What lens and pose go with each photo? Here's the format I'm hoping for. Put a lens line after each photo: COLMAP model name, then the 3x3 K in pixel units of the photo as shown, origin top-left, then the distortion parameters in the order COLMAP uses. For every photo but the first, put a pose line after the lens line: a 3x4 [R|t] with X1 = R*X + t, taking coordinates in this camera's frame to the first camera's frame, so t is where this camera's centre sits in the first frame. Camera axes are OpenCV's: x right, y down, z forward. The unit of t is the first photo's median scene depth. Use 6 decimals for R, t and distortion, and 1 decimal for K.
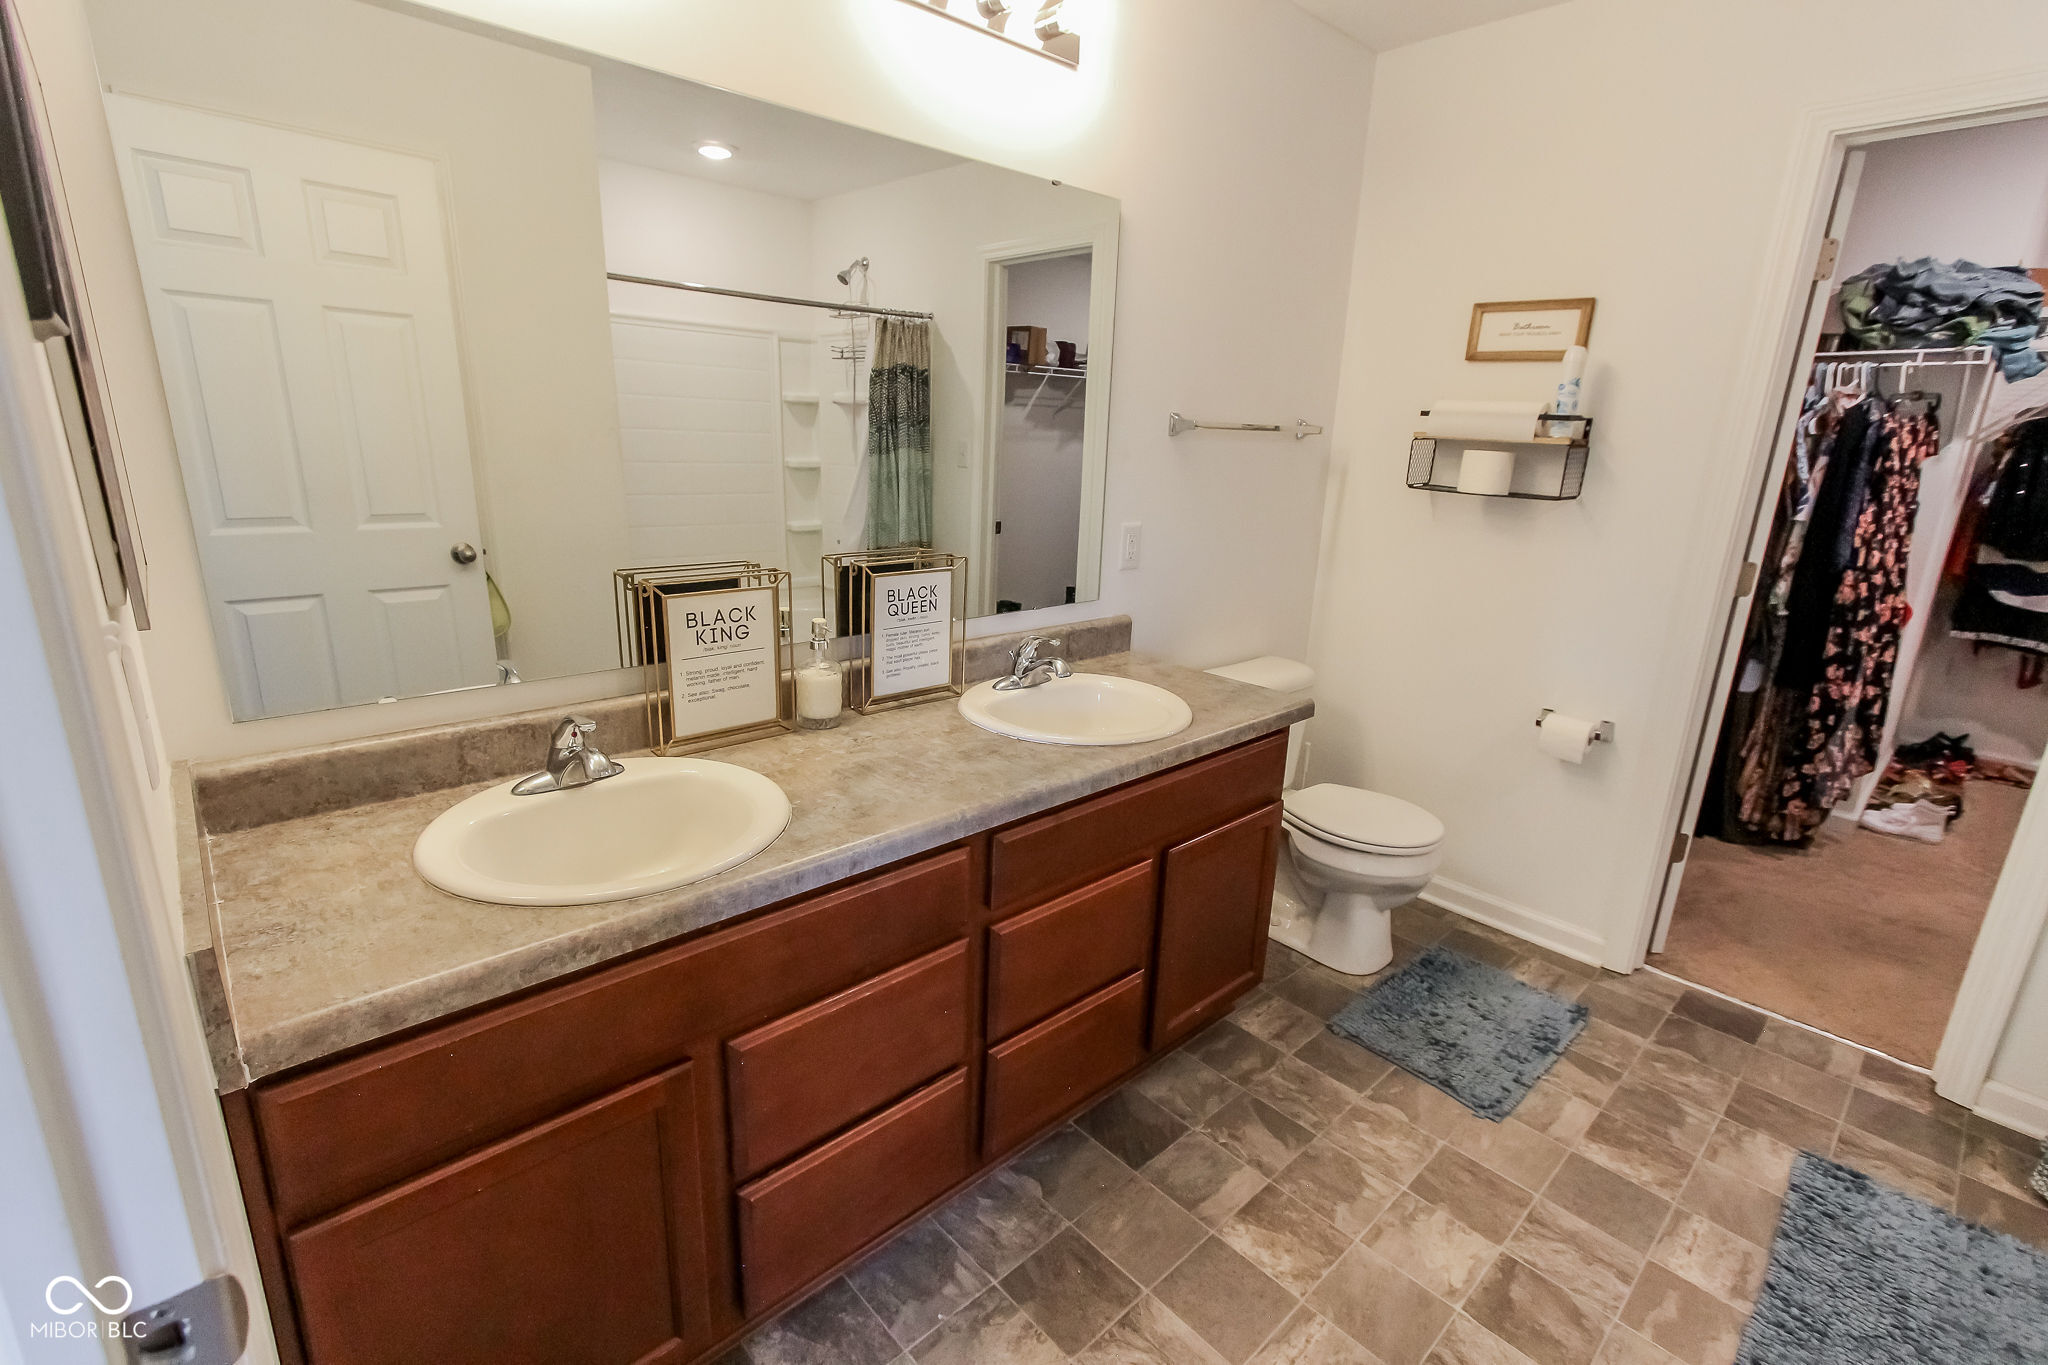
lens RADIAL K [[927.0, 0, 1028.6], [0, 927.0, 689.9], [0, 0, 1]] dist [-0.005013, 0.002398]
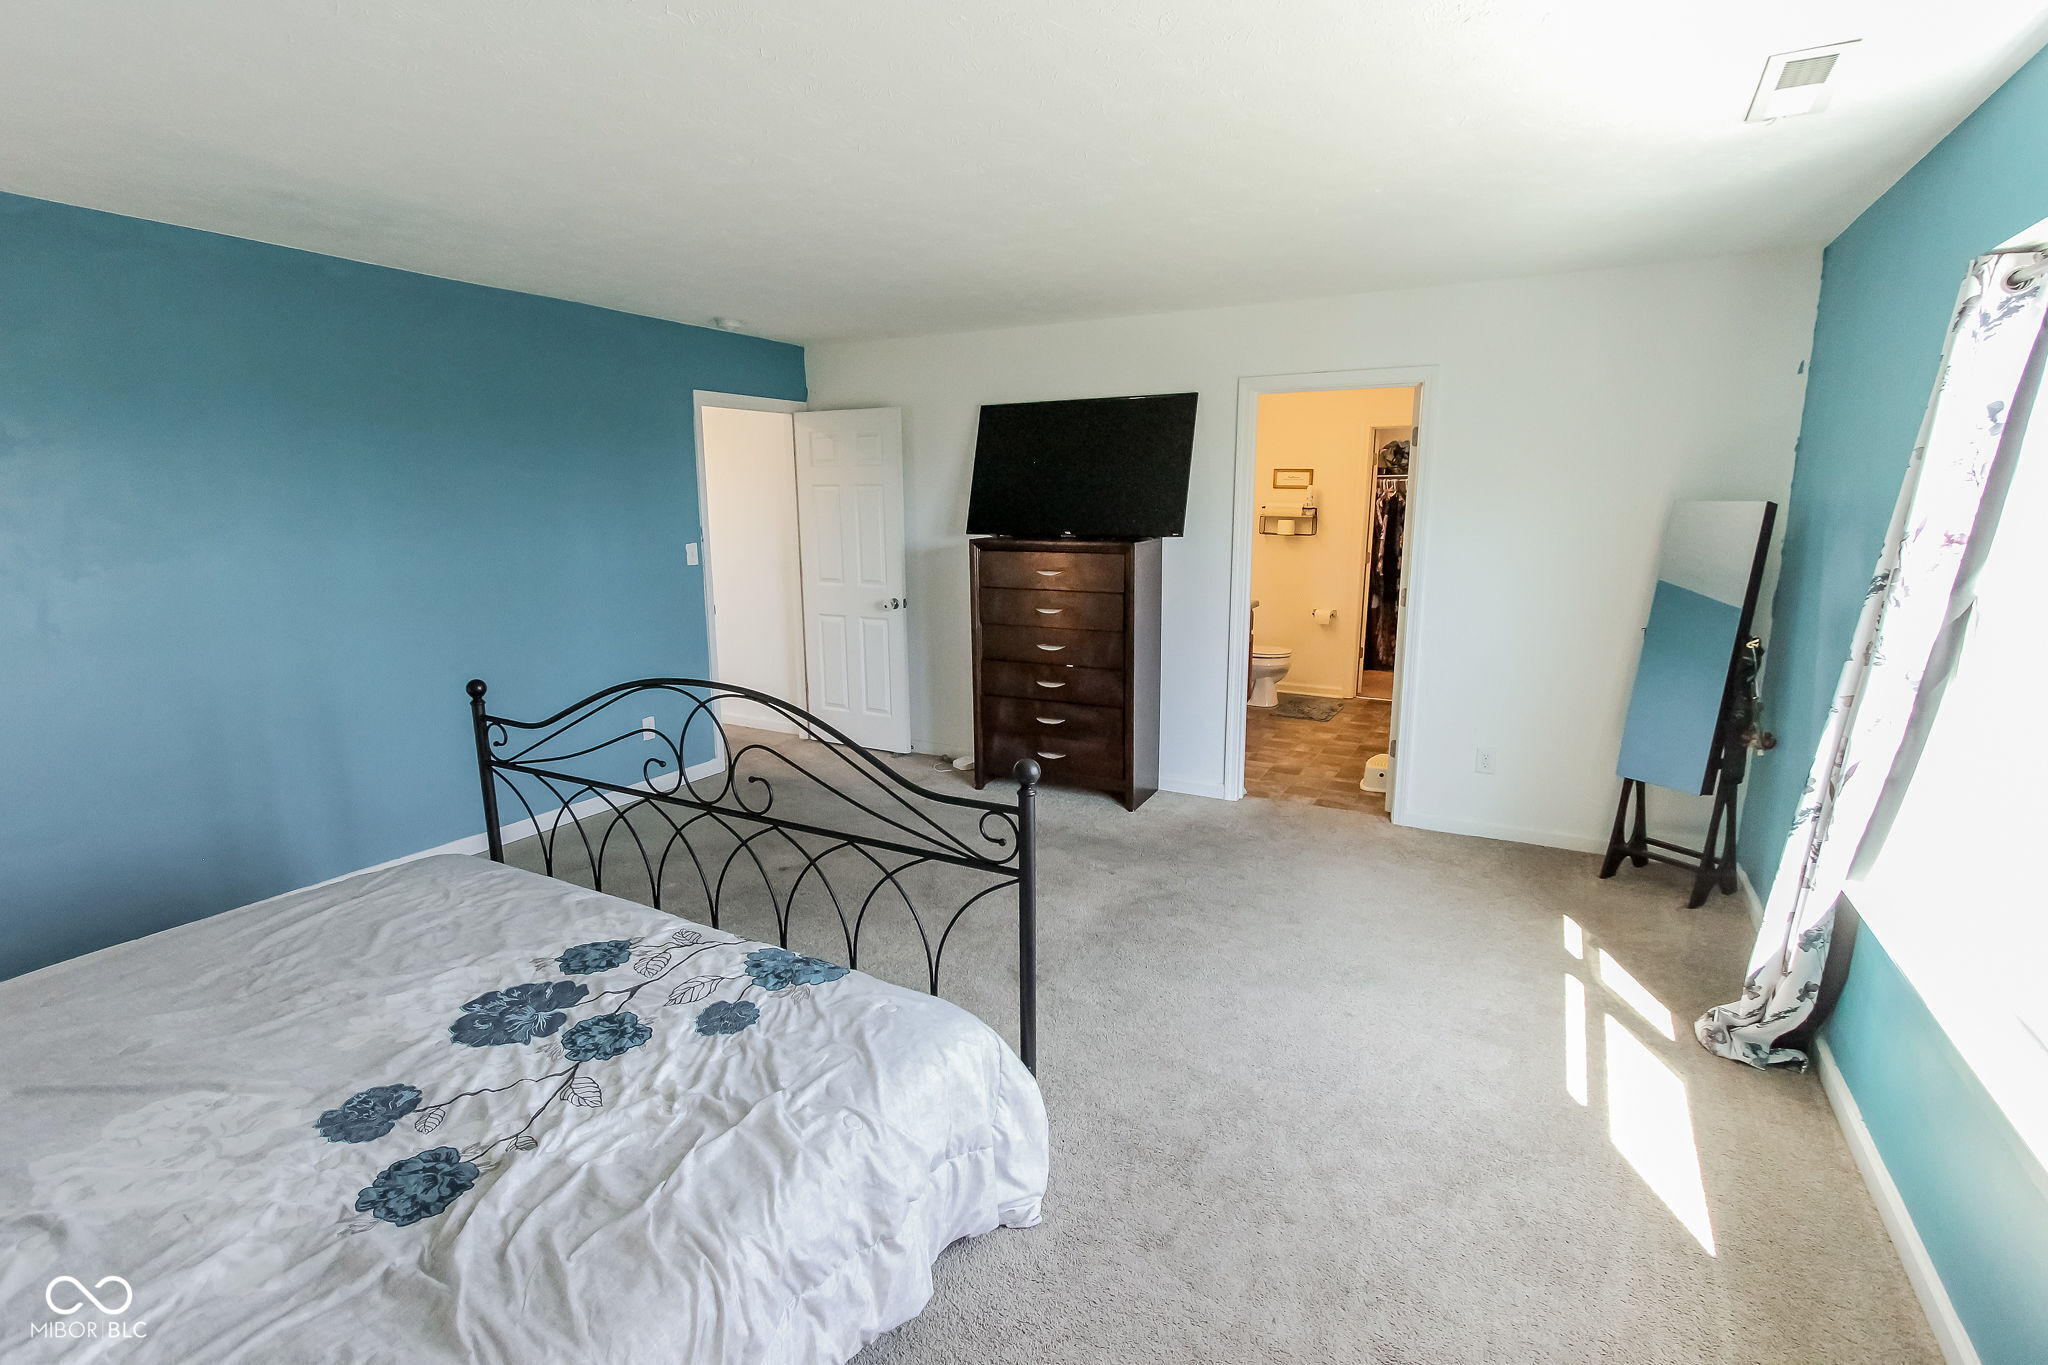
lens RADIAL K [[927.0, 0, 1027.1], [0, 927.0, 680.1], [0, 0, 1]] dist [-0.005013, 0.002398]
pose [[0.950019, -0.097753, 0.296494, -1.672160], [0.117436, 0.991857, -0.049273, 0.402849], [-0.289263, 0.081629, 0.953763, -2.101350]]
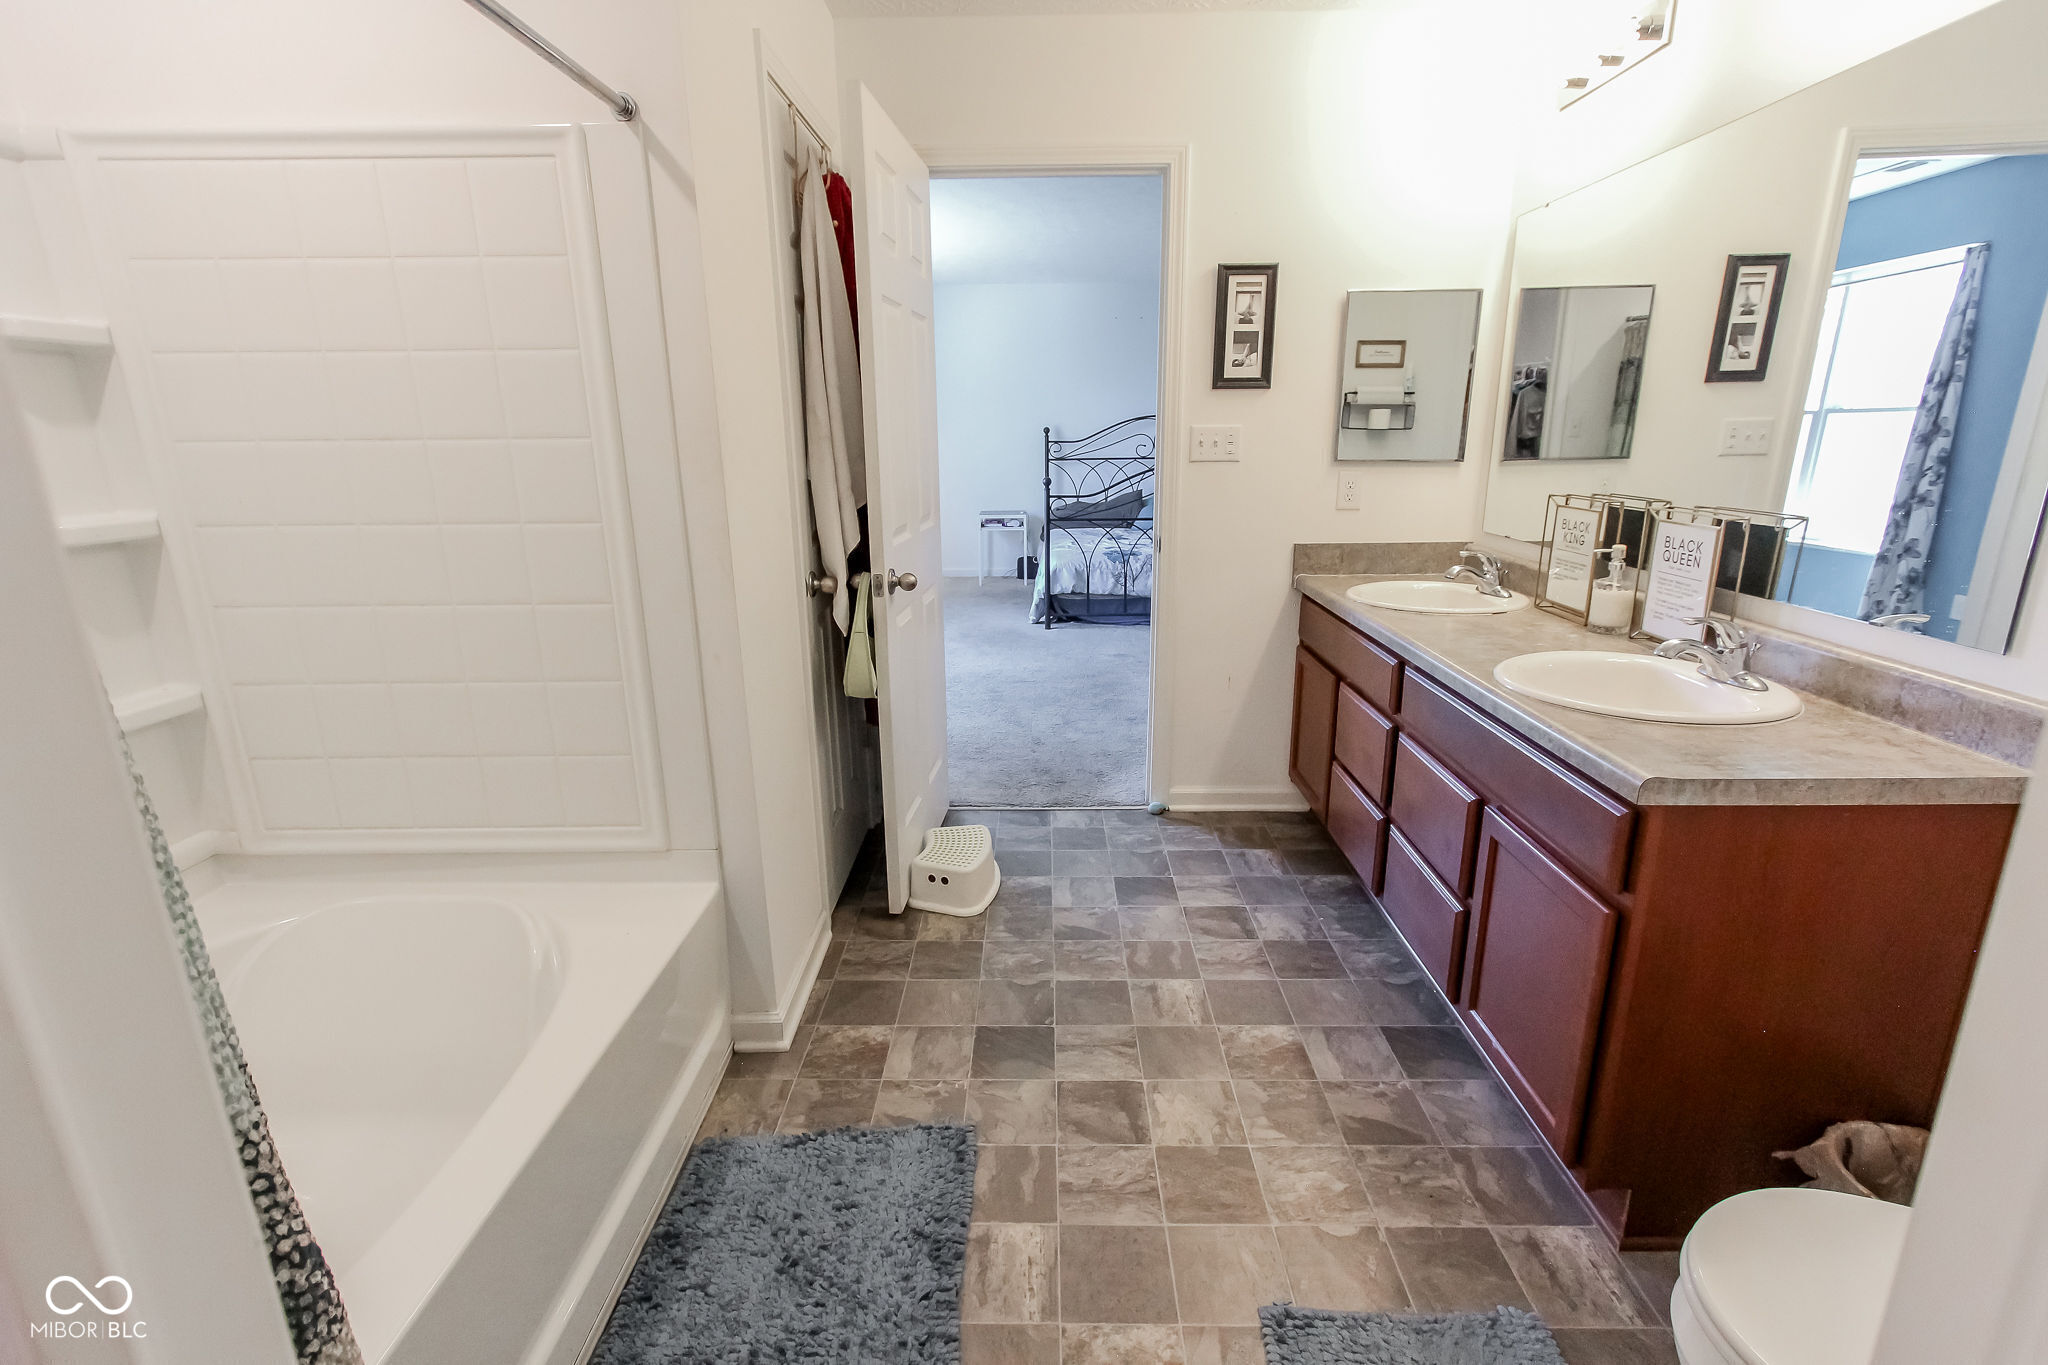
lens RADIAL K [[927.0, 0, 1006.9], [0, 927.0, 675.9], [0, 0, 1]] dist [-0.005013, 0.002398]
pose [[-0.708378, 0.164883, -0.686305, 1.124144], [-0.195204, 0.888645, 0.414976, -0.250160], [0.678304, 0.427929, -0.597311, 1.141787]]
